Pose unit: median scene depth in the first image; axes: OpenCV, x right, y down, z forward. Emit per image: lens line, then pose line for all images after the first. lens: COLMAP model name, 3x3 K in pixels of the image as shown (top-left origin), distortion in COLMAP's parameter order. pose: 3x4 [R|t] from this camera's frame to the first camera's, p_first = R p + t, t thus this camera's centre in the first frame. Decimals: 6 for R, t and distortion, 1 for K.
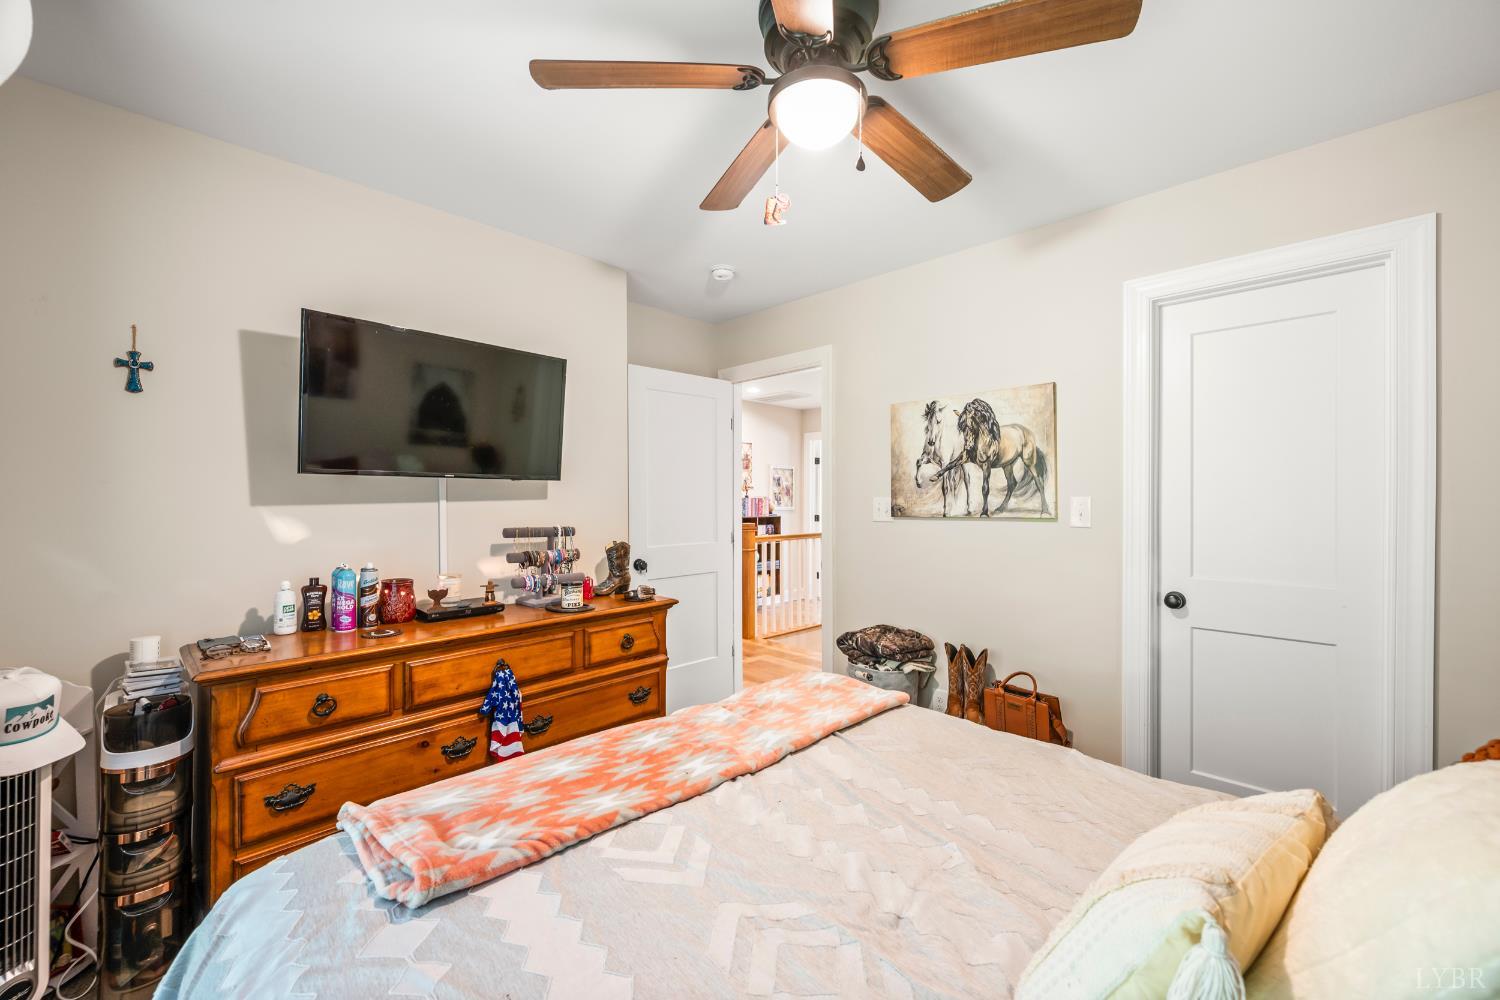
lens RADIAL K [[602.4, 0, 751.7], [0, 602.4, 498.1], [0, 0, 1]] dist [0.003920, 0.000282]
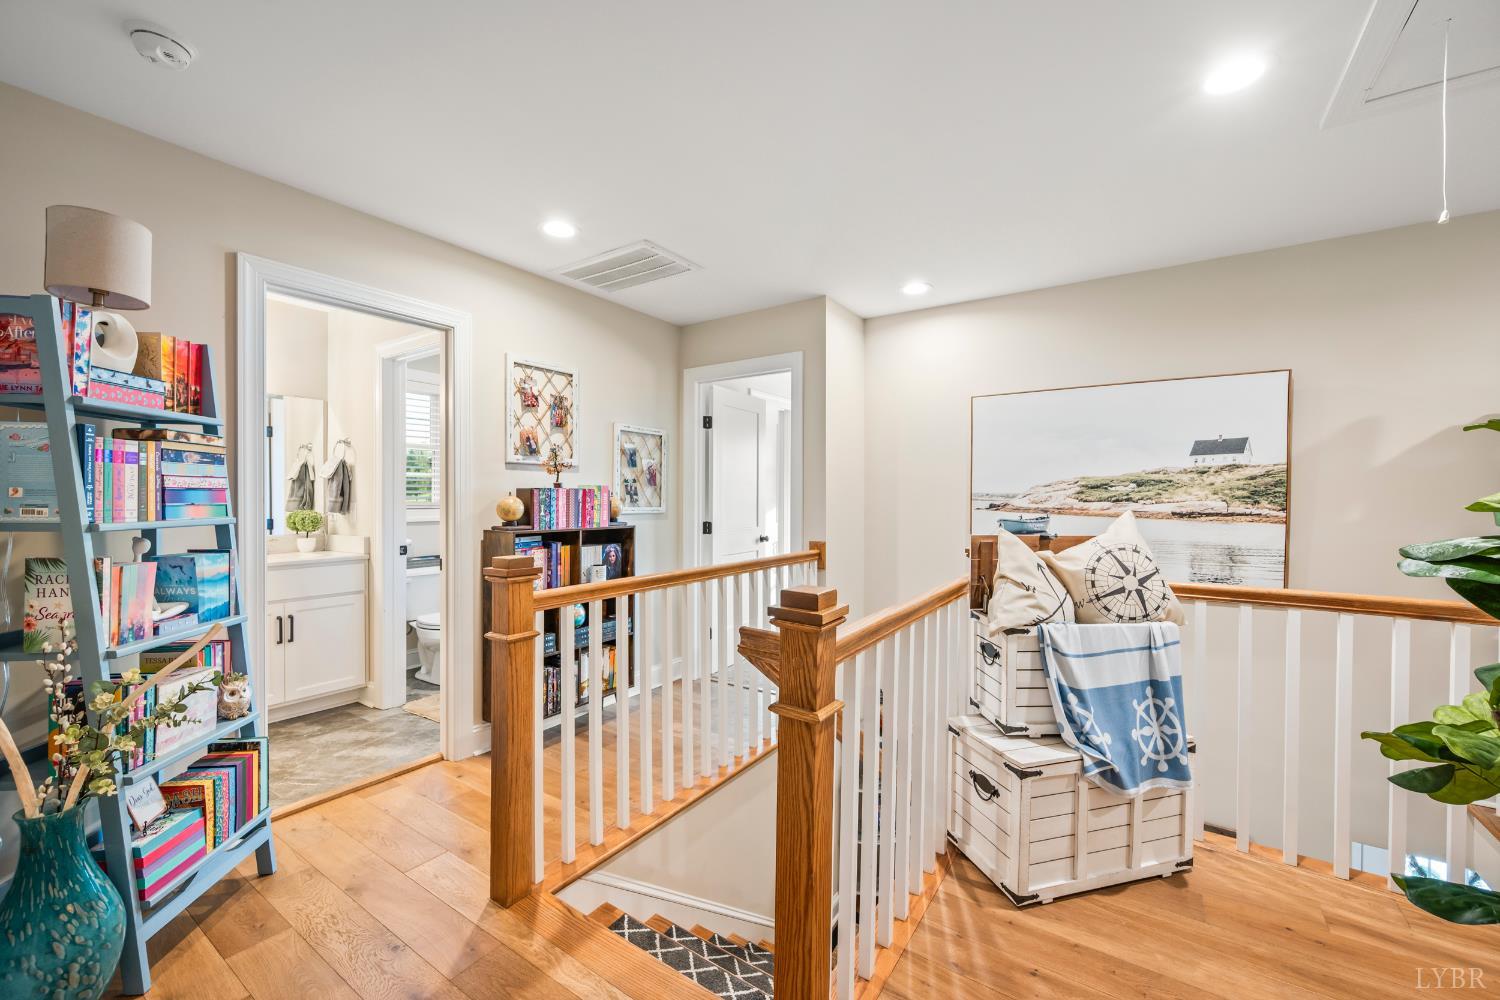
lens RADIAL K [[602.4, 0, 750.4], [0, 602.4, 502.5], [0, 0, 1]] dist [0.003920, 0.000282]
pose [[0.982371, -0.001163, 0.186936, 0.049165], [-0.000281, 0.999970, 0.007697, 0.006724], [-0.186939, -0.007613, 0.982342, 0.504363]]
